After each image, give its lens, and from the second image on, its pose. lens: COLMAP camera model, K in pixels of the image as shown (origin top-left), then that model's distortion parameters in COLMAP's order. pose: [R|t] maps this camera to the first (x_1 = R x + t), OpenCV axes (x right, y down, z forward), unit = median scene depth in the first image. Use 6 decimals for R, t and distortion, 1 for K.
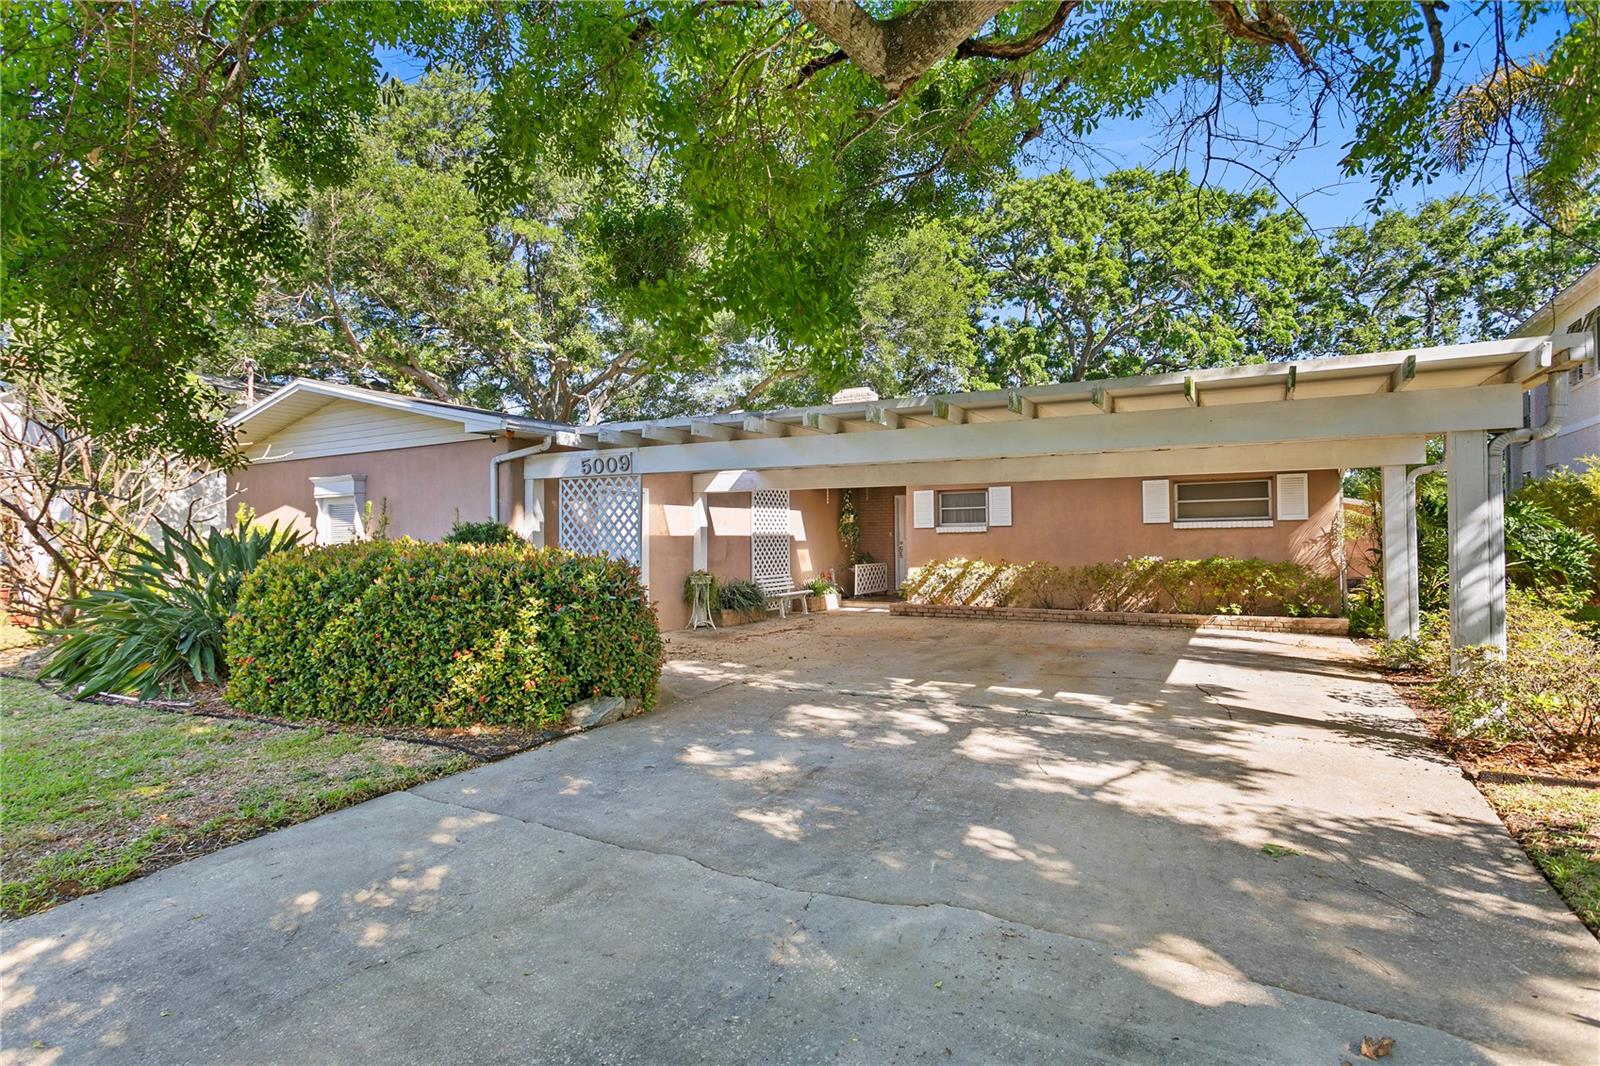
lens RADIAL K [[818.0, 0, 802.0], [0, 818.0, 530.4], [0, 0, 1]] dist [0.003761, 0.004302]
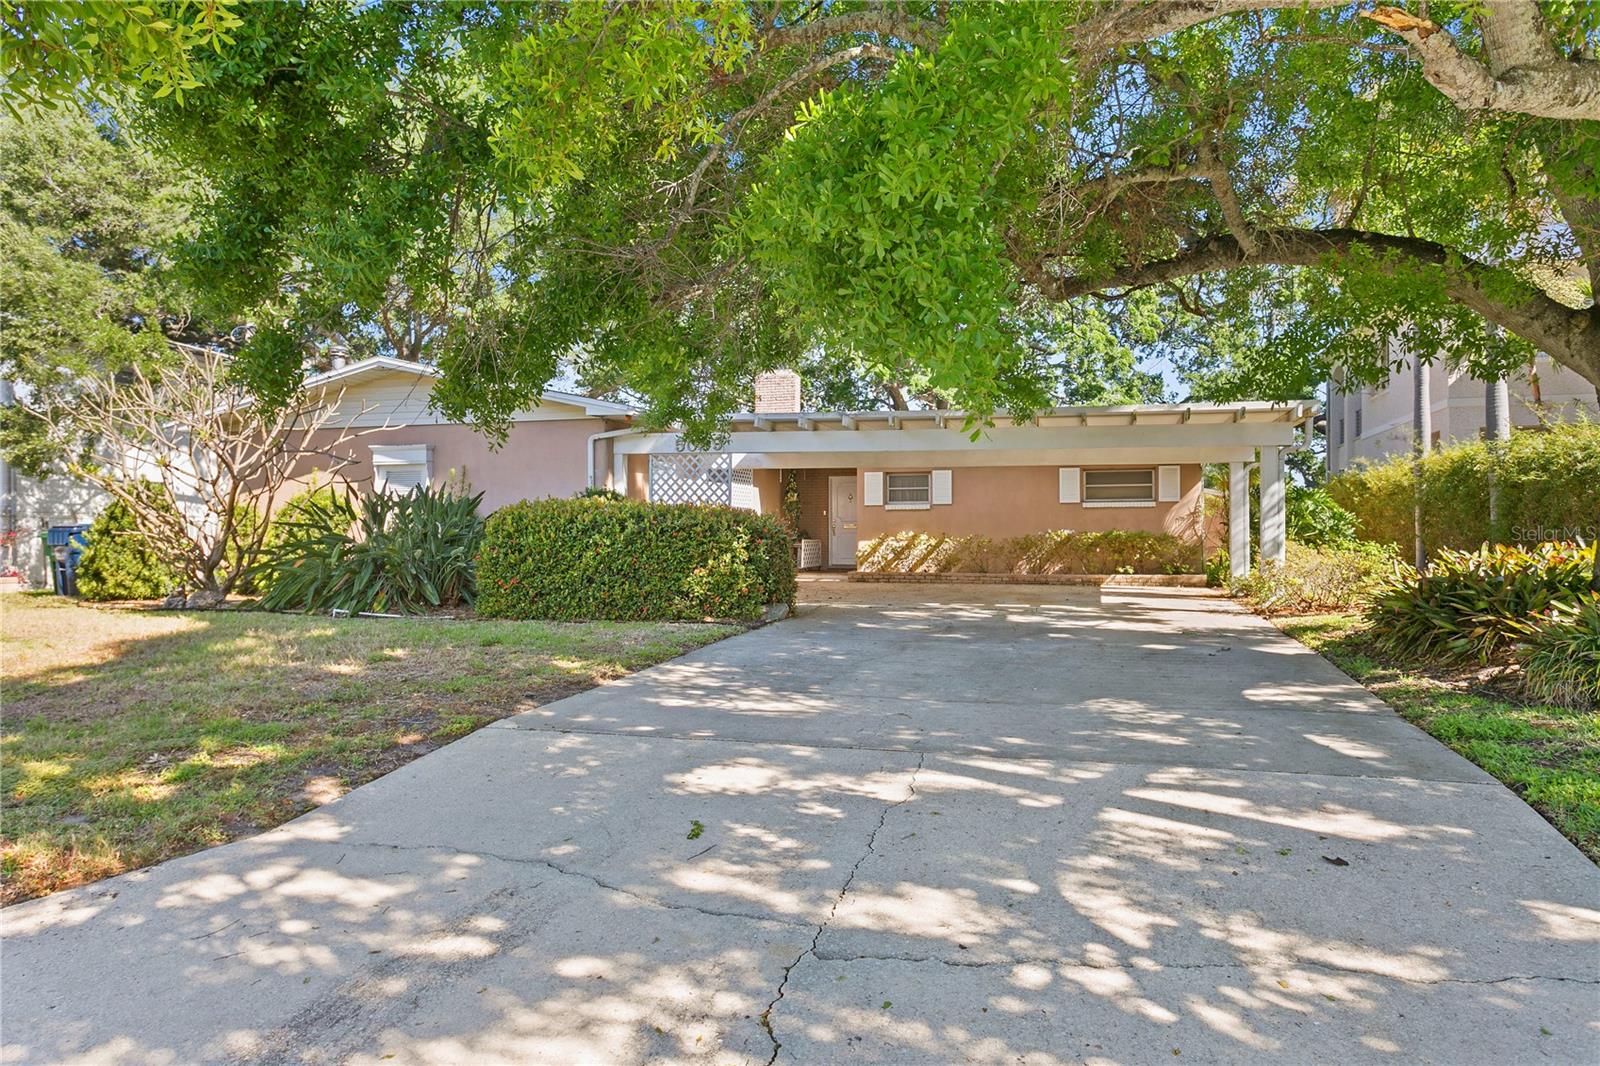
lens RADIAL K [[1124.4, 0, 798.2], [0, 1124.4, 534.8], [0, 0, 1]] dist [0.014941, -0.000362]
pose [[0.968630, 0.010812, 0.248270, -0.390754], [-0.012215, 0.999917, 0.004108, 0.038148], [-0.248205, -0.007012, 0.968682, -0.551516]]
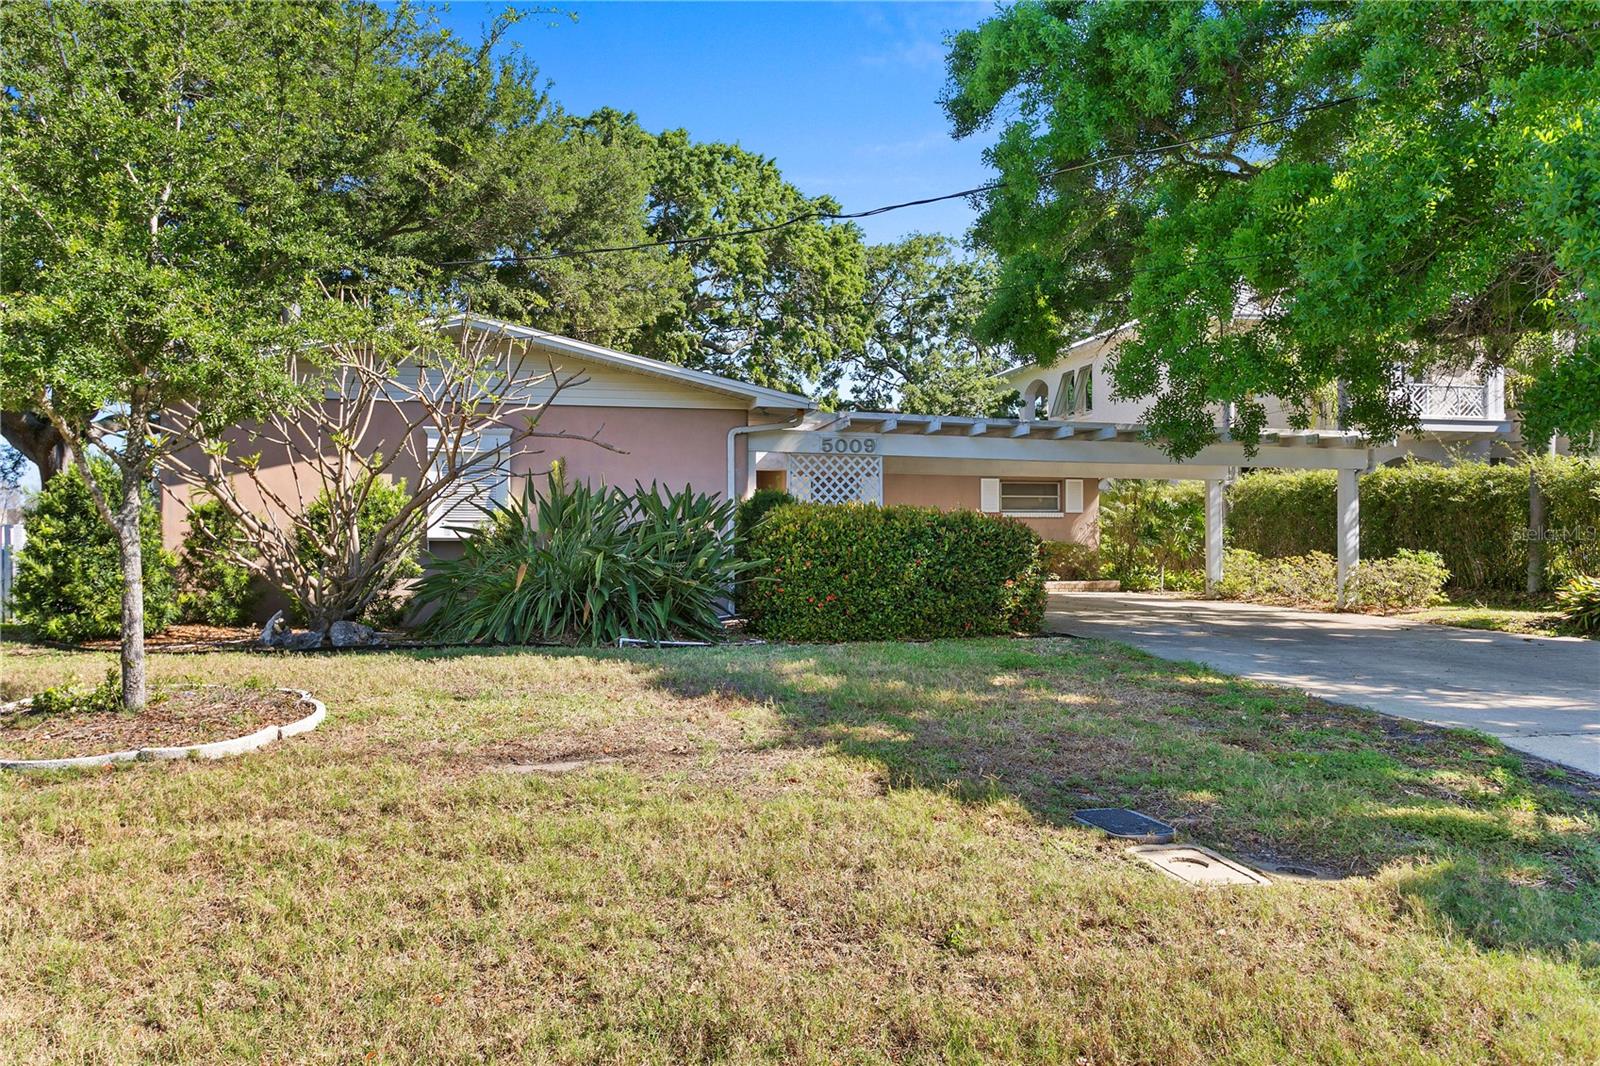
lens RADIAL K [[1214.8, 0, 802.3], [0, 1214.8, 535.3], [0, 0, 1]] dist [-0.002428, -0.000139]
pose [[0.705869, 0.016312, 0.708154, -1.132216], [-0.015795, 0.999849, -0.007287, 0.046118], [-0.708166, -0.006041, 0.706020, -0.129766]]
